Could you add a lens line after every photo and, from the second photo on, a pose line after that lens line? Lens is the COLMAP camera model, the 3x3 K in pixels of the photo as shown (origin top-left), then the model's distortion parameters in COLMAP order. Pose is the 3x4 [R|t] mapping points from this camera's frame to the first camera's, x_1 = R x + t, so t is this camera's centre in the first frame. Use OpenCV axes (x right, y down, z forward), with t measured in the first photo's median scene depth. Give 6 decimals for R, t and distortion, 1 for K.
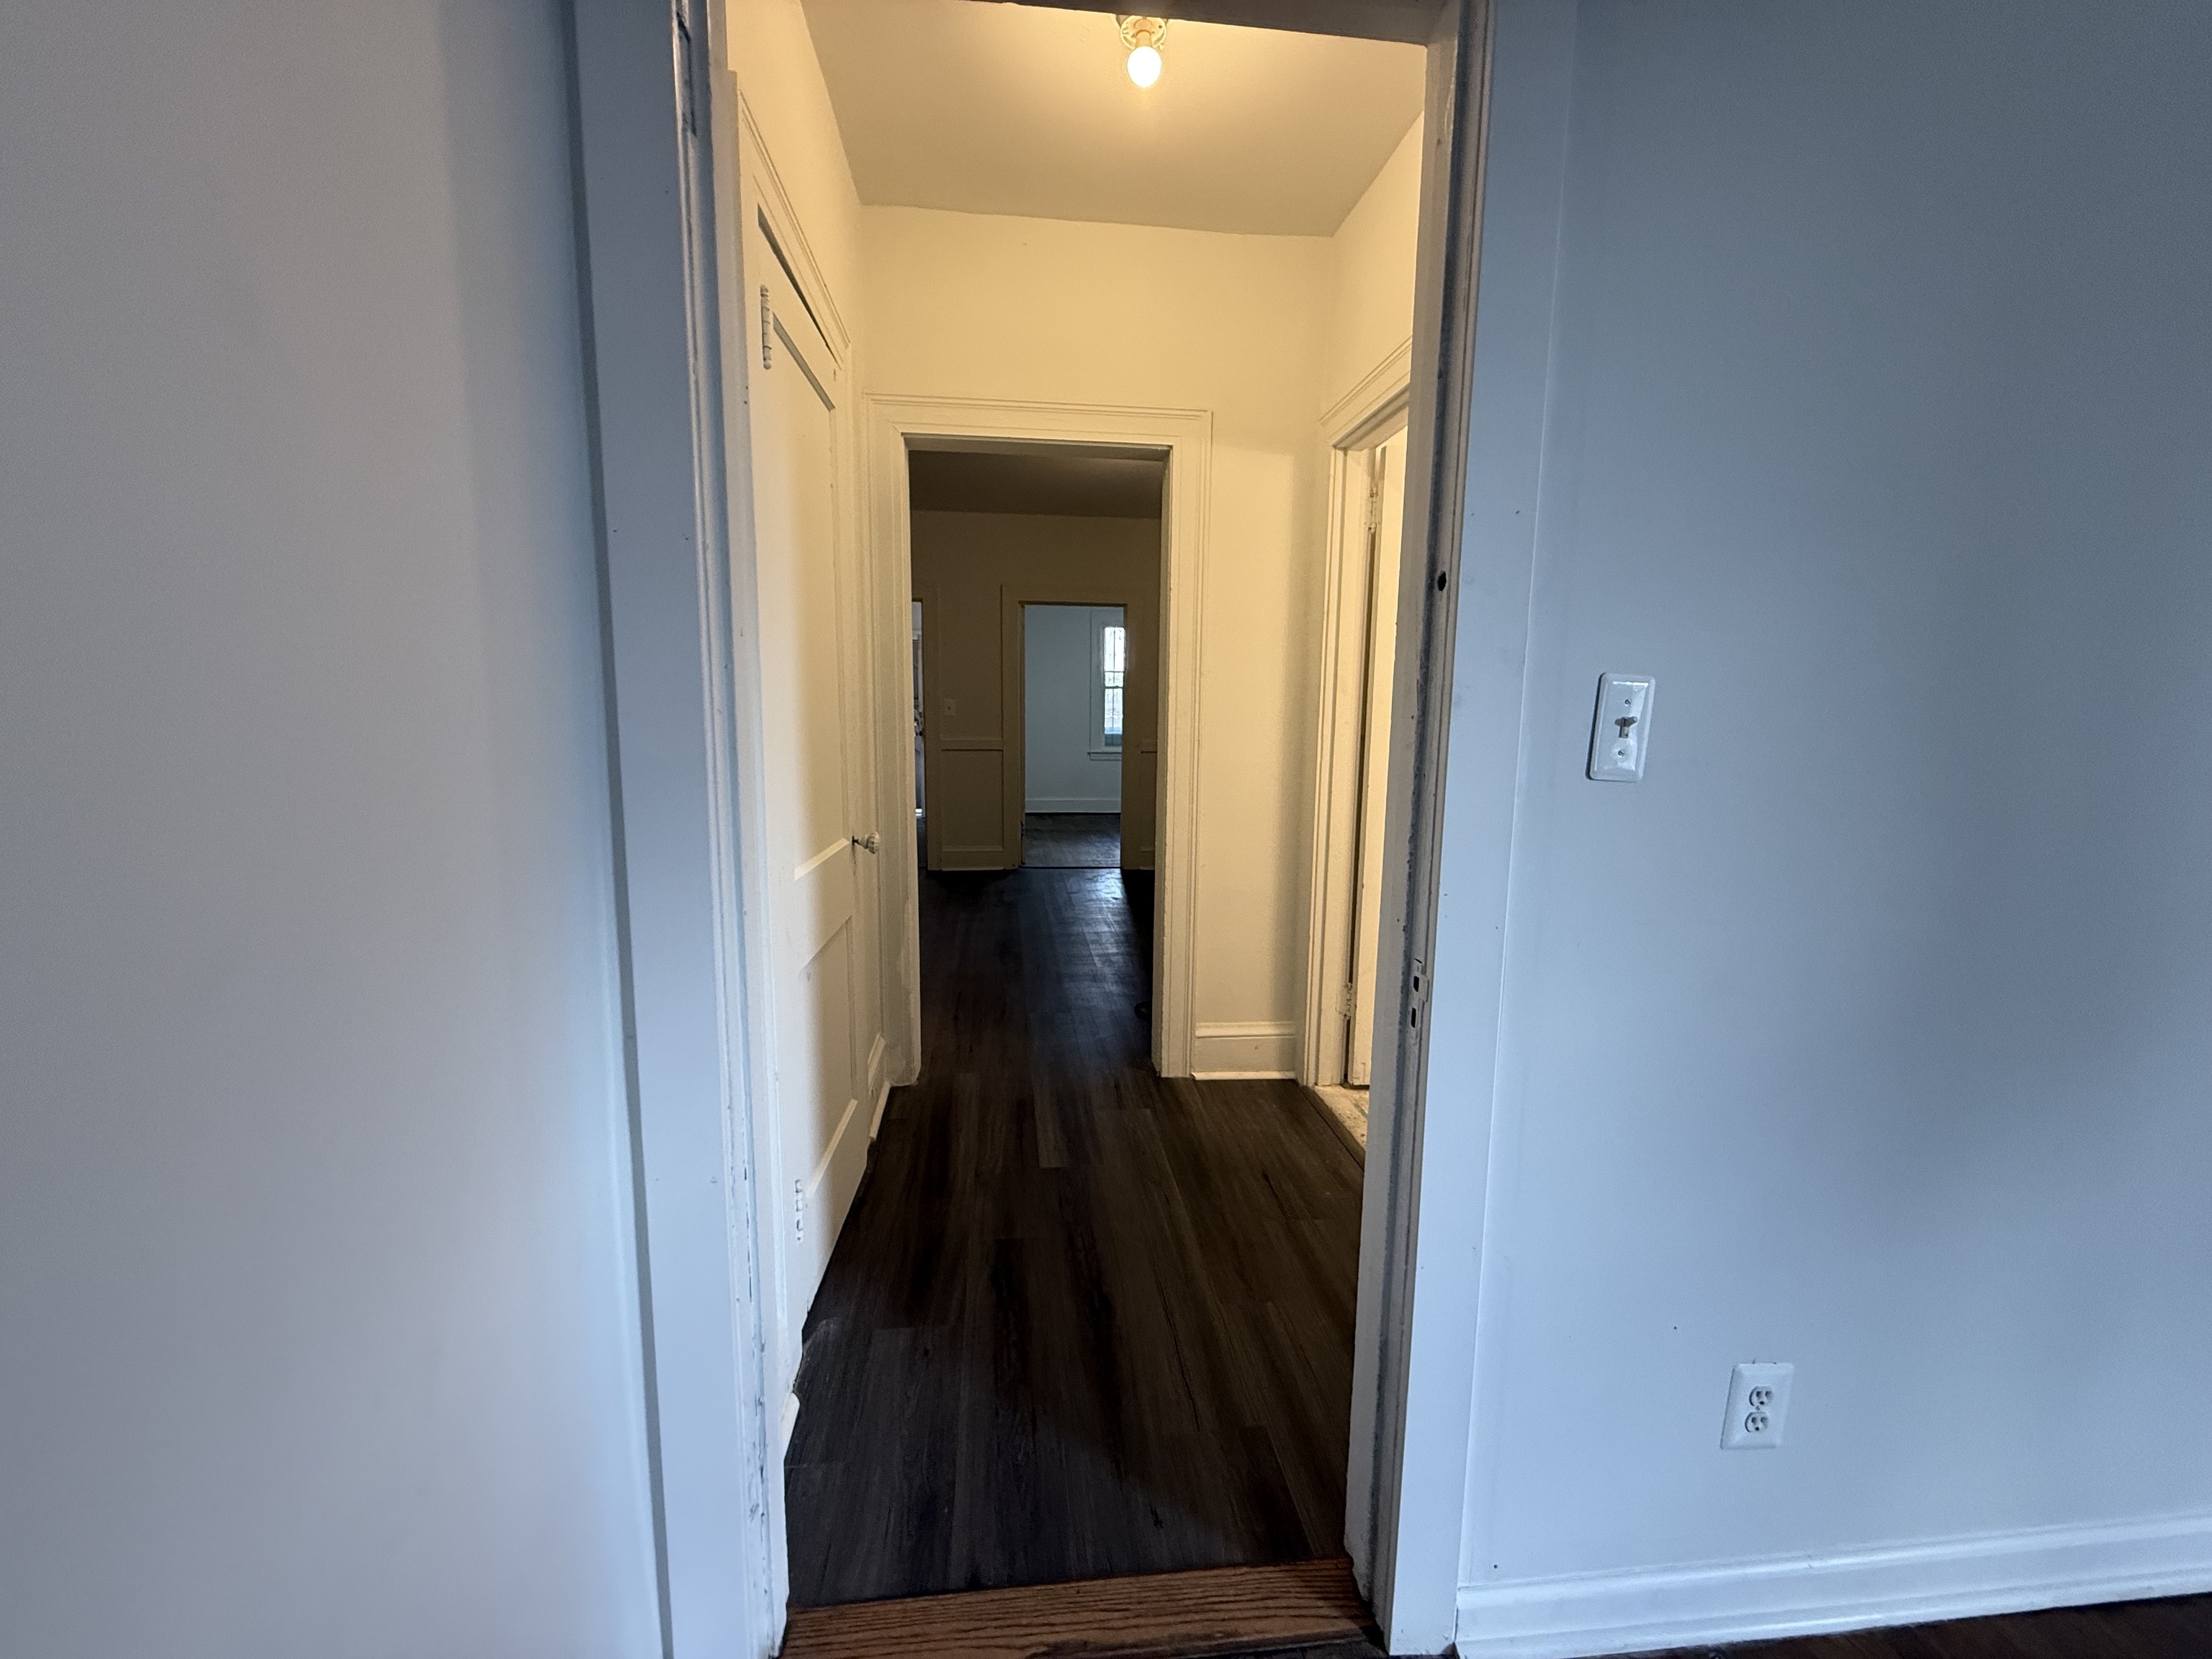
lens RADIAL K [[896.6, 0, 1103.2], [0, 896.6, 829.0], [0, 0, 1]] dist [-0.002922, -0.000499]
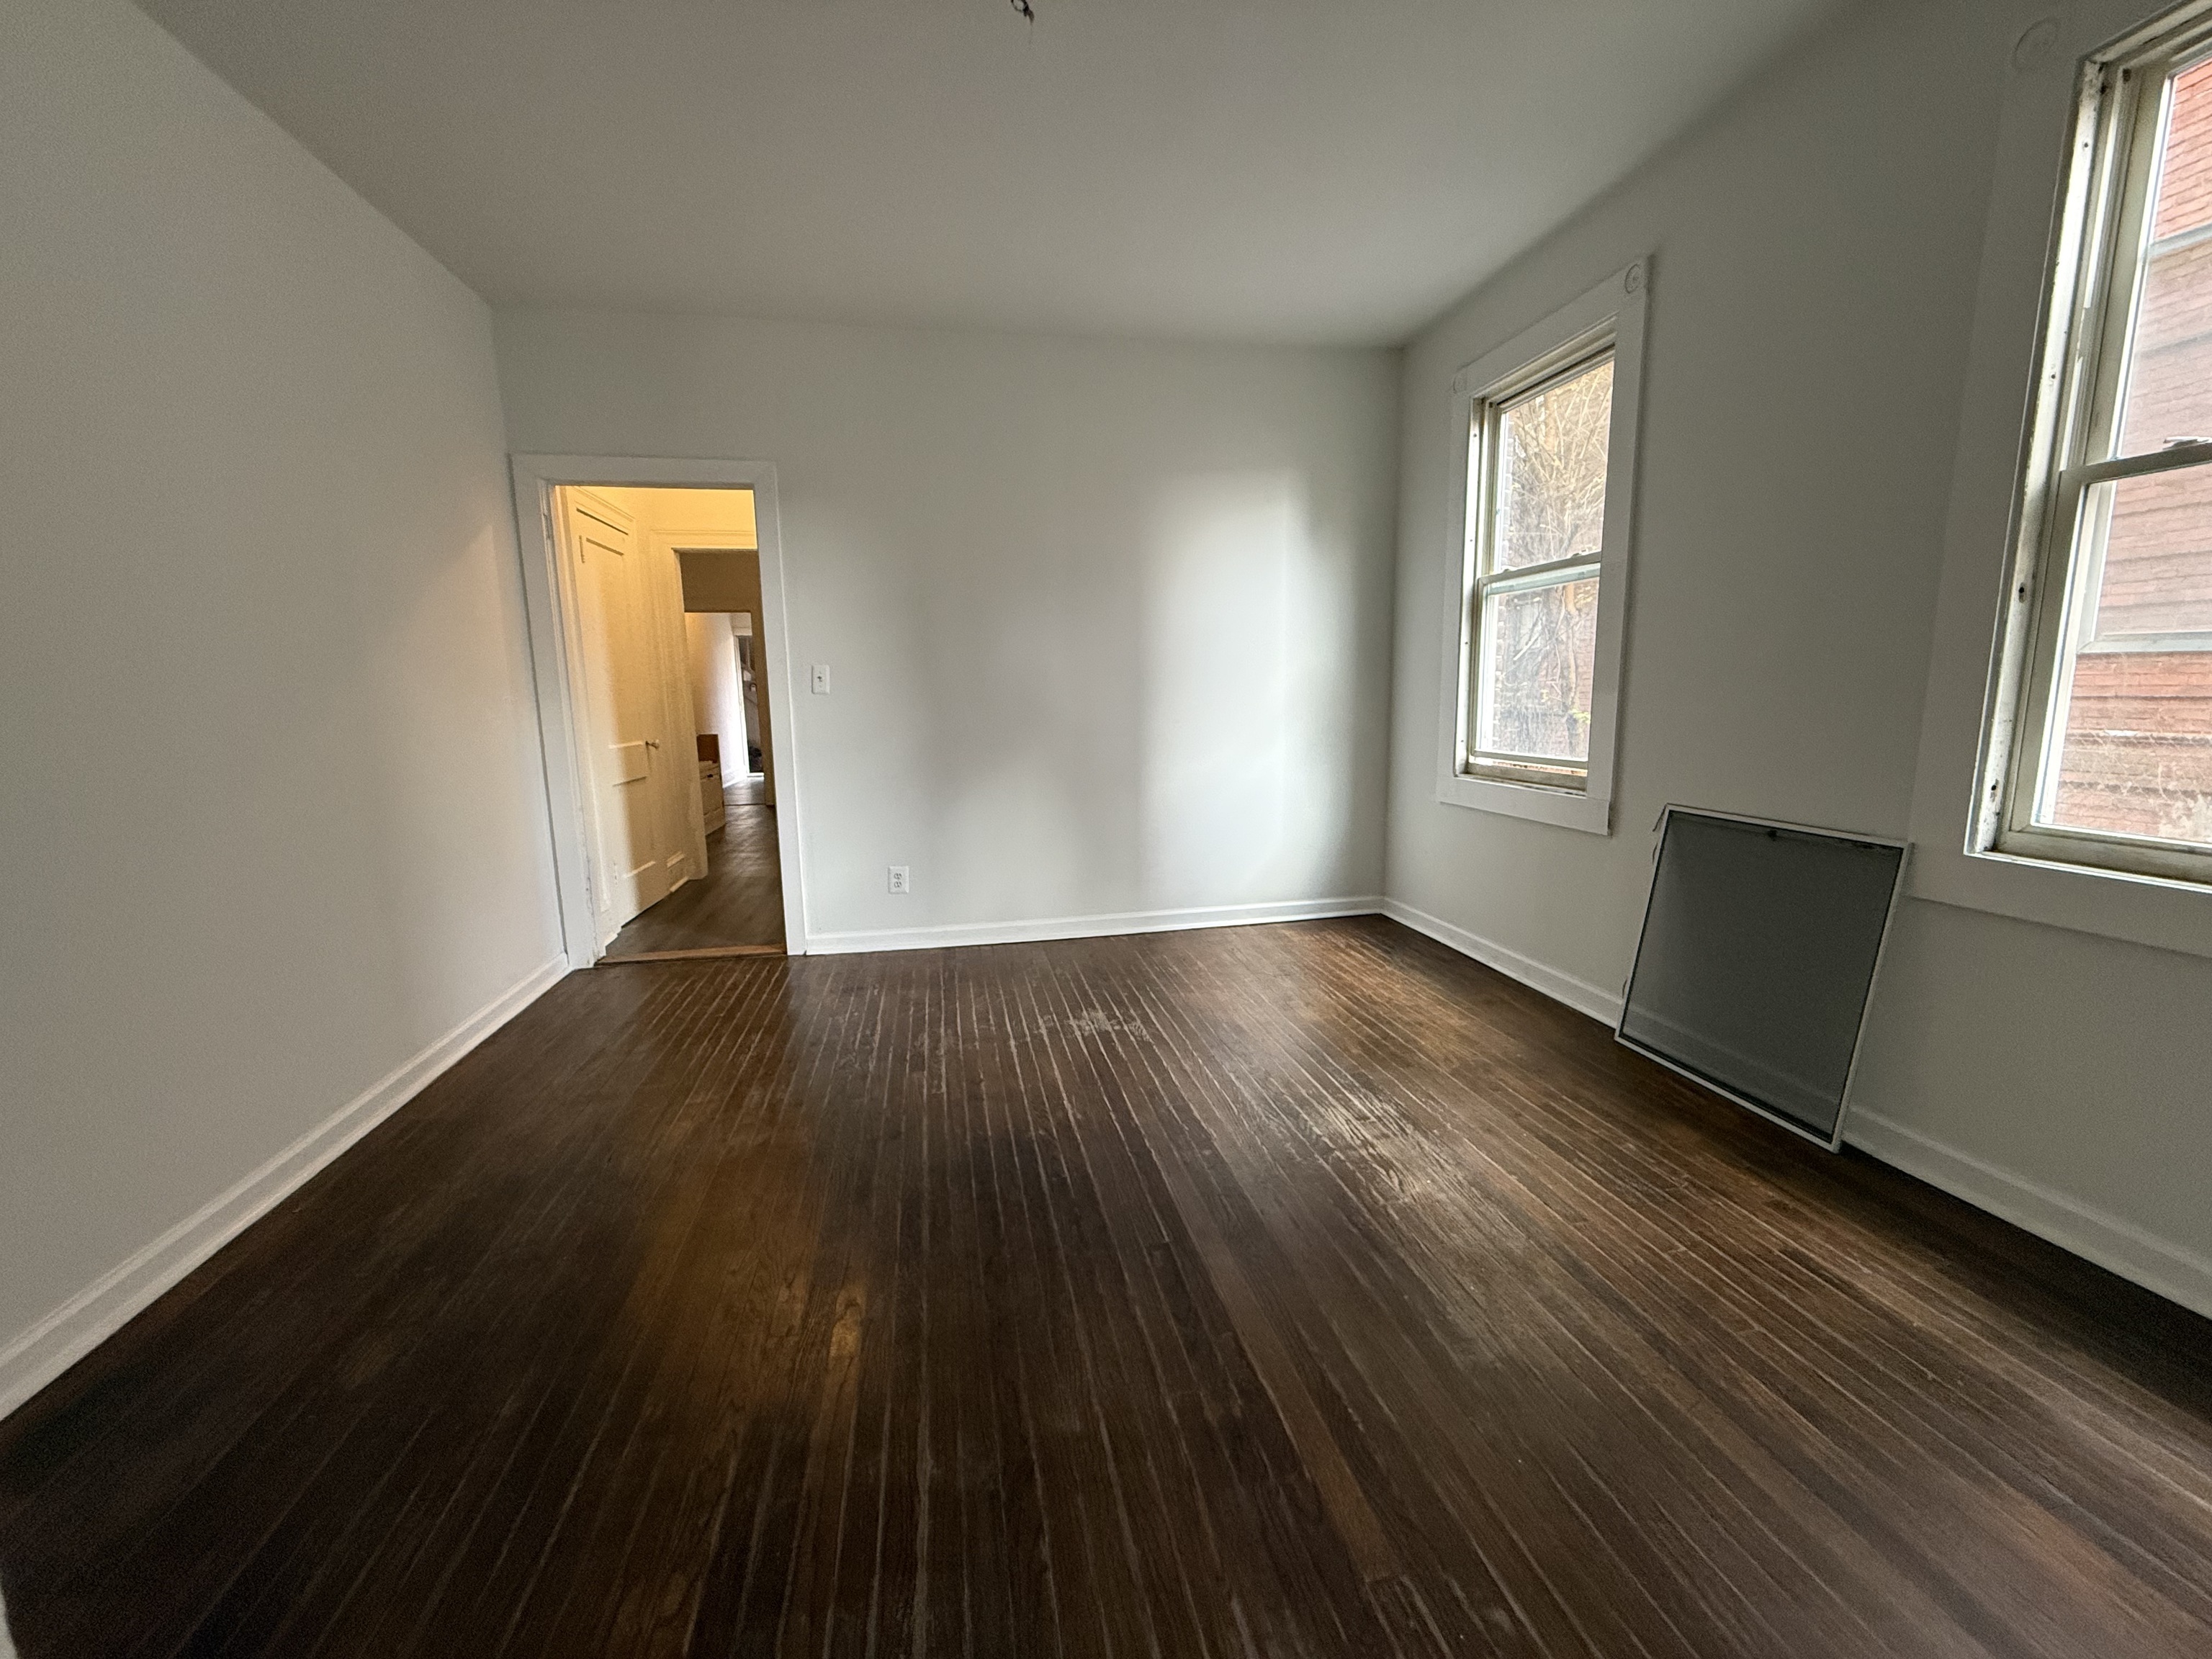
lens RADIAL K [[896.6, 0, 1107.7], [0, 896.6, 834.3], [0, 0, 1]] dist [-0.002922, -0.000499]
pose [[0.996062, -0.039878, 0.079182, 1.268262], [0.037410, 0.998774, 0.032412, 0.396049], [-0.080378, -0.029322, 0.996333, -2.466216]]
